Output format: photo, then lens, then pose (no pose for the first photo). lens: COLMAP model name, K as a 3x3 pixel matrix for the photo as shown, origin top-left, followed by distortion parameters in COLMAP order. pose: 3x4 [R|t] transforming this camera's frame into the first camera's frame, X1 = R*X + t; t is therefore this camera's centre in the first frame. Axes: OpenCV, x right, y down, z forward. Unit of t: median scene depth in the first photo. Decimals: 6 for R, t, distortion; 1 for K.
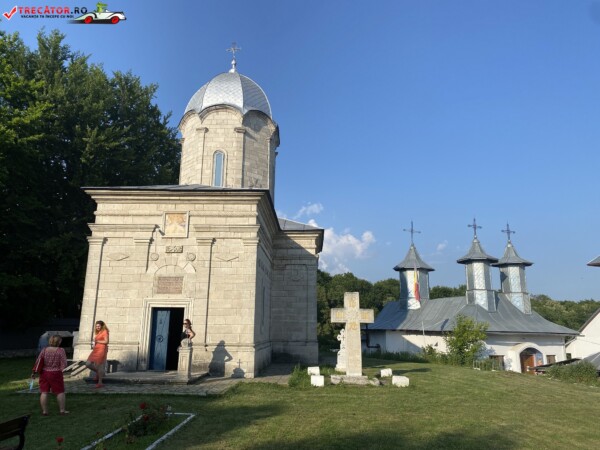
lens RADIAL K [[458.1, 0, 296.4], [0, 458.1, 221.6], [0, 0, 1]] dist [0.024616, -0.014647]
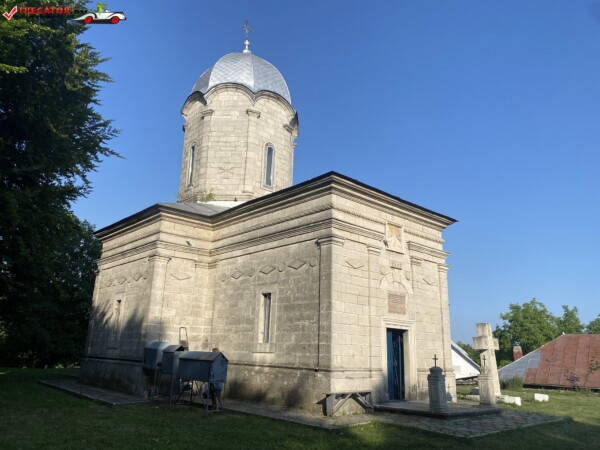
lens RADIAL K [[455.6, 0, 298.5], [0, 455.6, 224.7], [0, 0, 1]] dist [0.036667, -0.042764]
pose [[0.722351, 0.193304, 0.663960, -0.871275], [-0.180574, 0.979551, -0.088730, 0.083564], [-0.667534, -0.055800, 0.742485, 0.391576]]
